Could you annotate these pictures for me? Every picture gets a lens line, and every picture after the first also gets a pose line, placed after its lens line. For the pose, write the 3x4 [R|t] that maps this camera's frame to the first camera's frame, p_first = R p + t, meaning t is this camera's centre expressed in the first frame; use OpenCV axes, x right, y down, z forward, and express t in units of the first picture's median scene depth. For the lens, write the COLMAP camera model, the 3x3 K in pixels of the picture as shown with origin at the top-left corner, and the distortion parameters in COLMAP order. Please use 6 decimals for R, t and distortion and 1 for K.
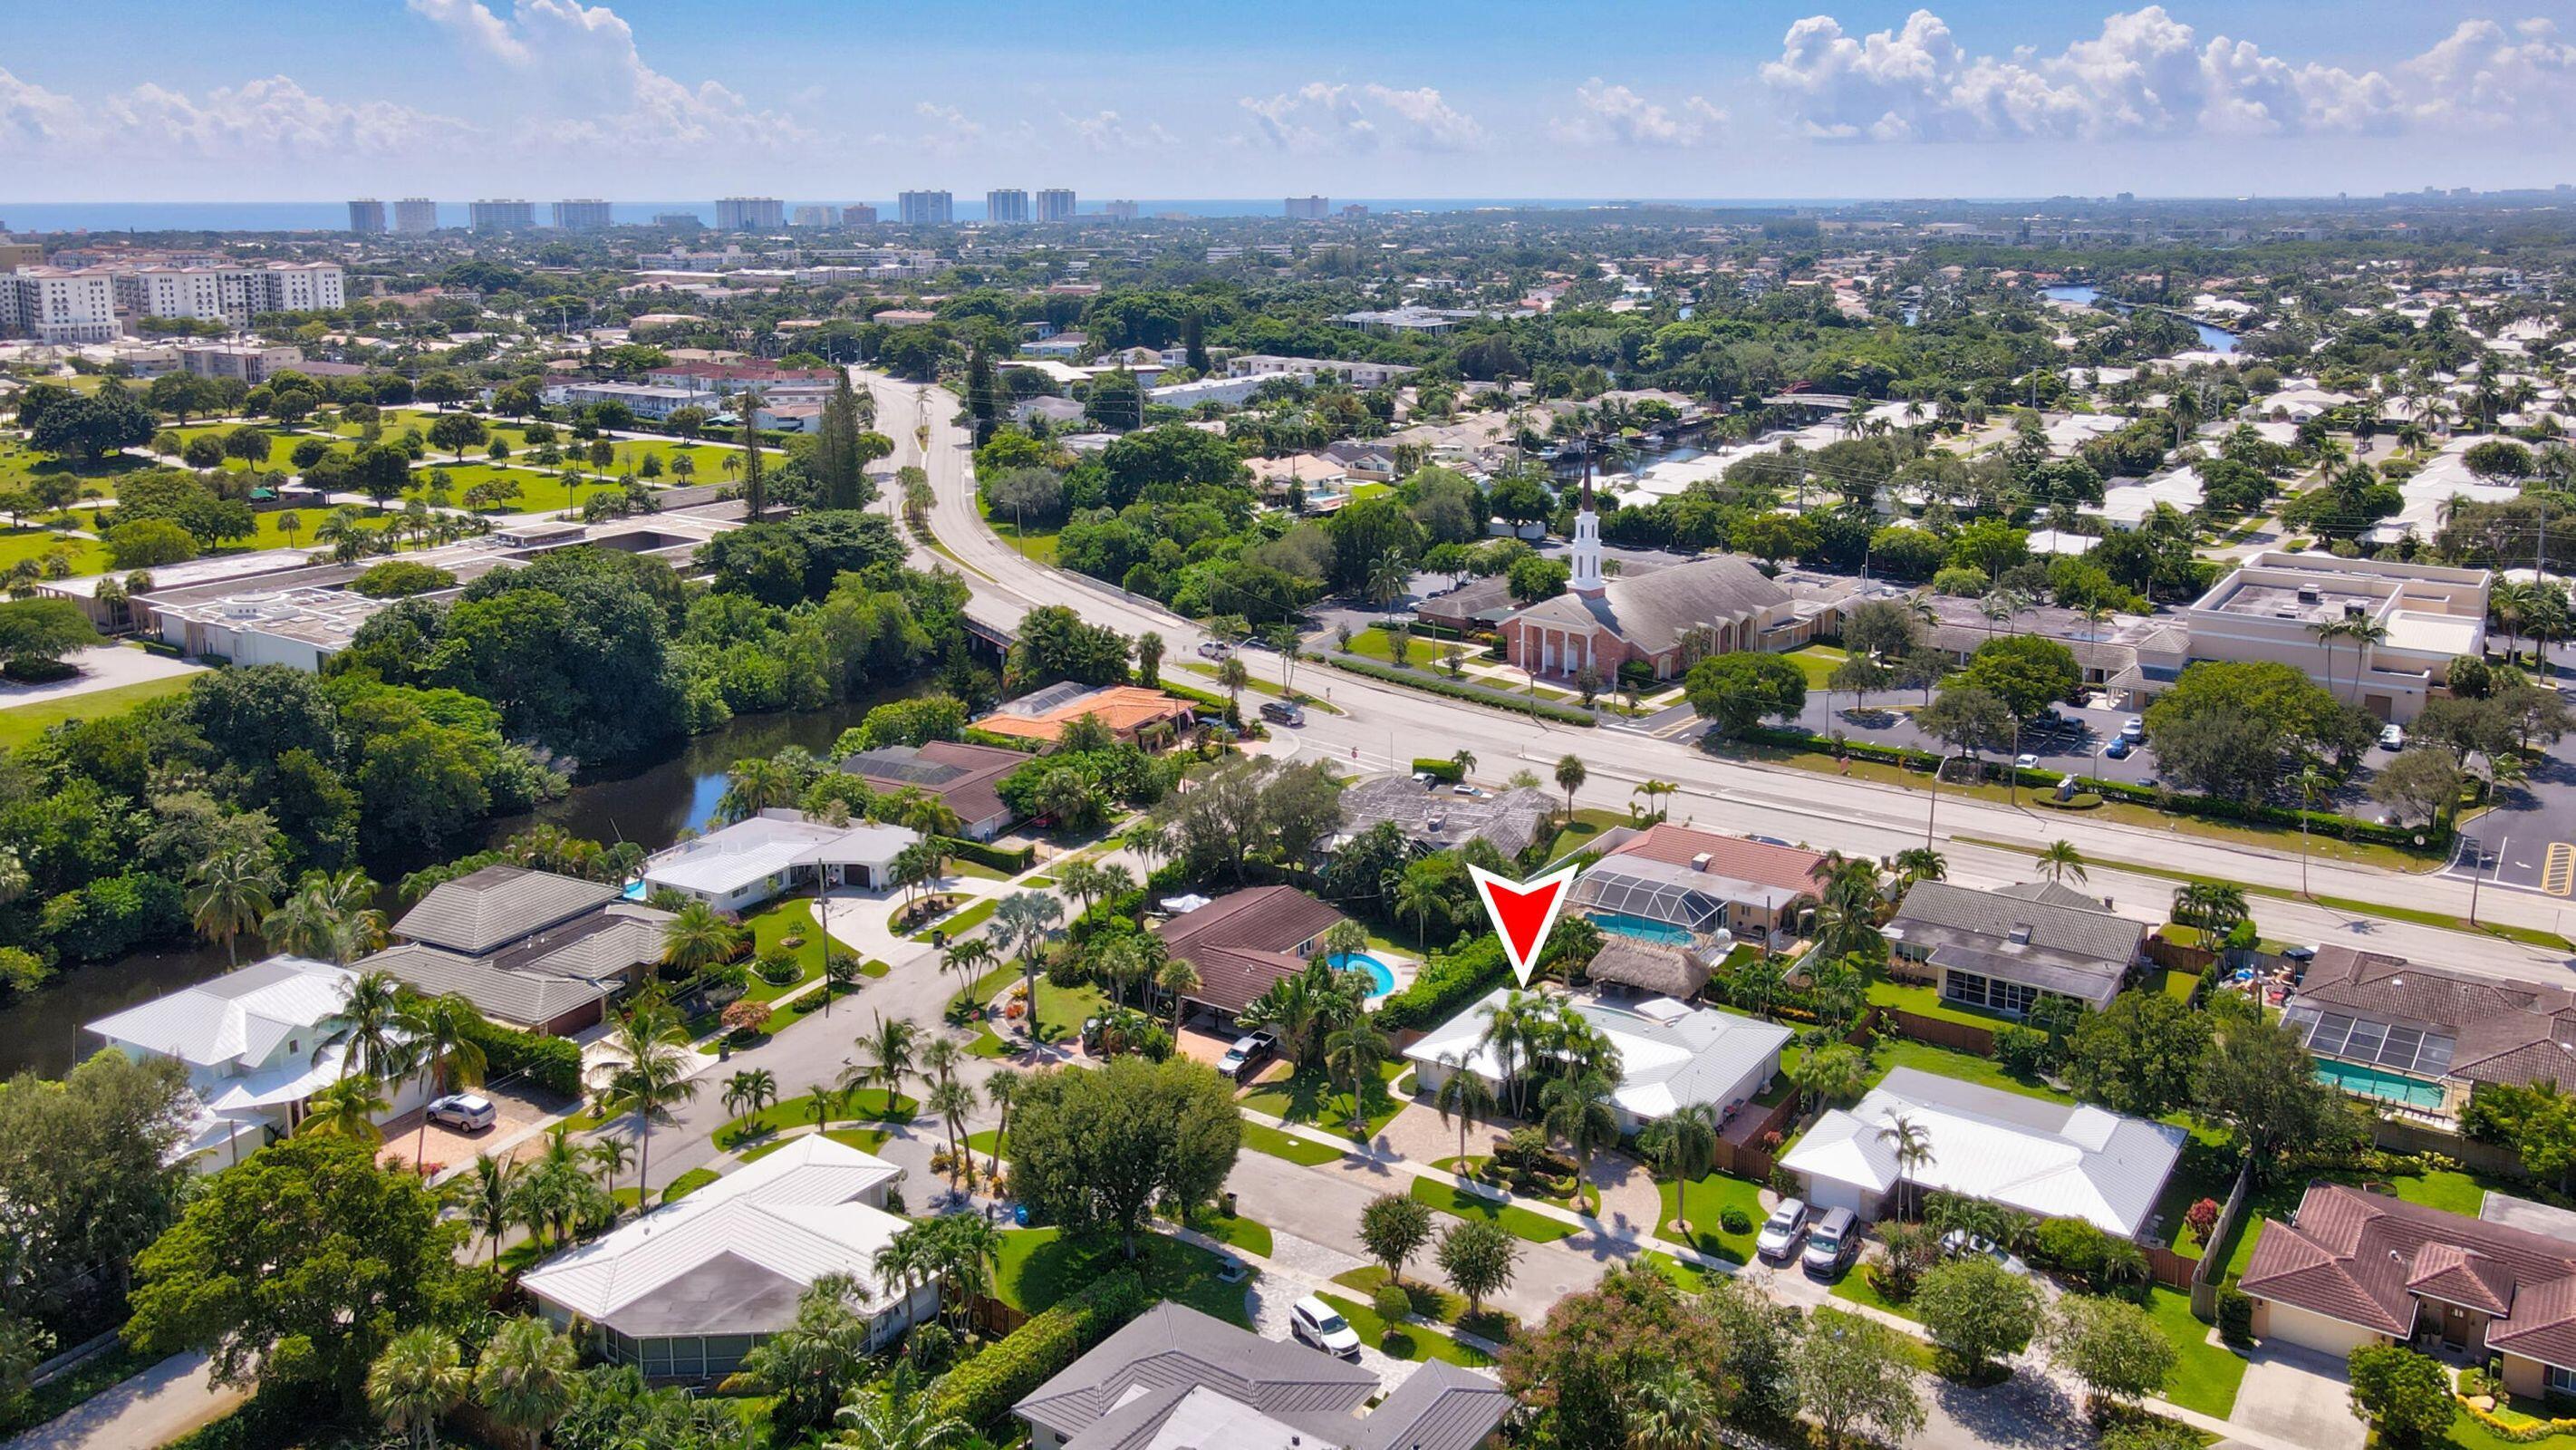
lens RADIAL K [[1981.9, 0, 1362.6], [0, 1981.9, 542.1], [0, 0, 1]] dist [-0.019180, 0.051714]
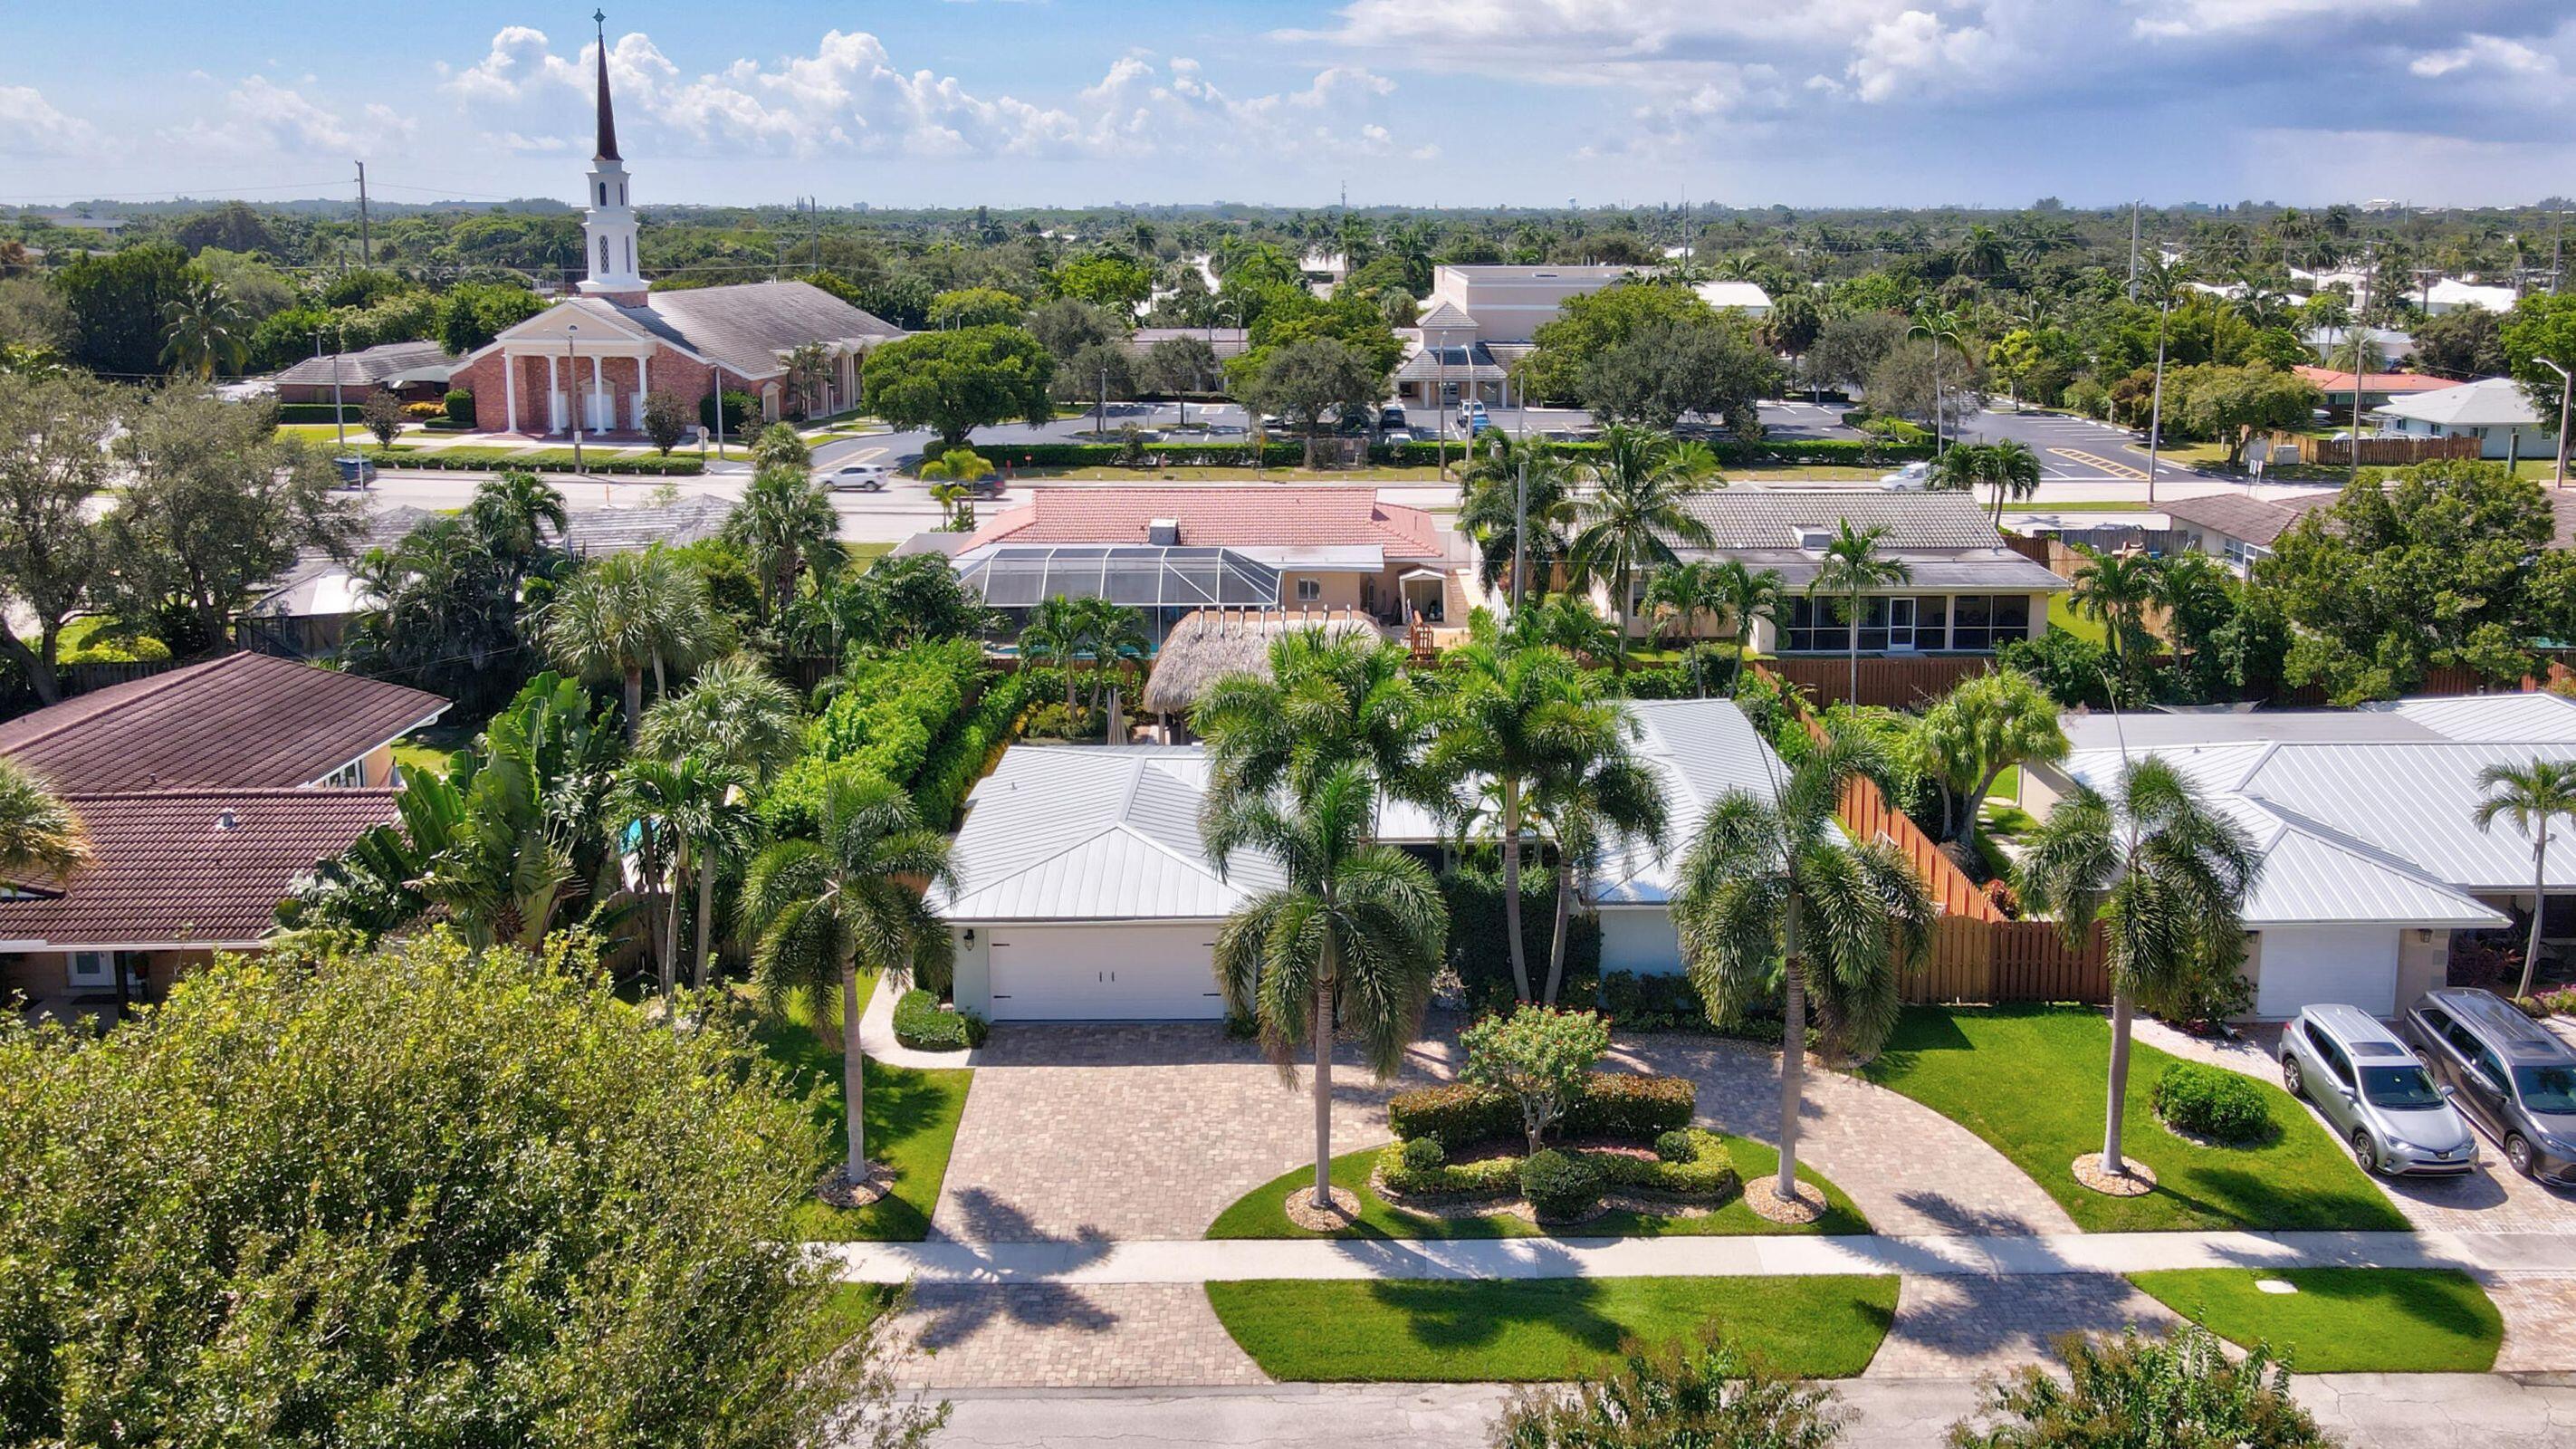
lens RADIAL K [[1981.9, 0, 1362.6], [0, 1981.9, 541.6], [0, 0, 1]] dist [-0.019180, 0.051714]
pose [[0.815730, -0.090472, 0.571314, -0.065366], [0.096646, 0.995126, 0.019594, 0.143169], [-0.570302, 0.039231, 0.820498, 0.504795]]
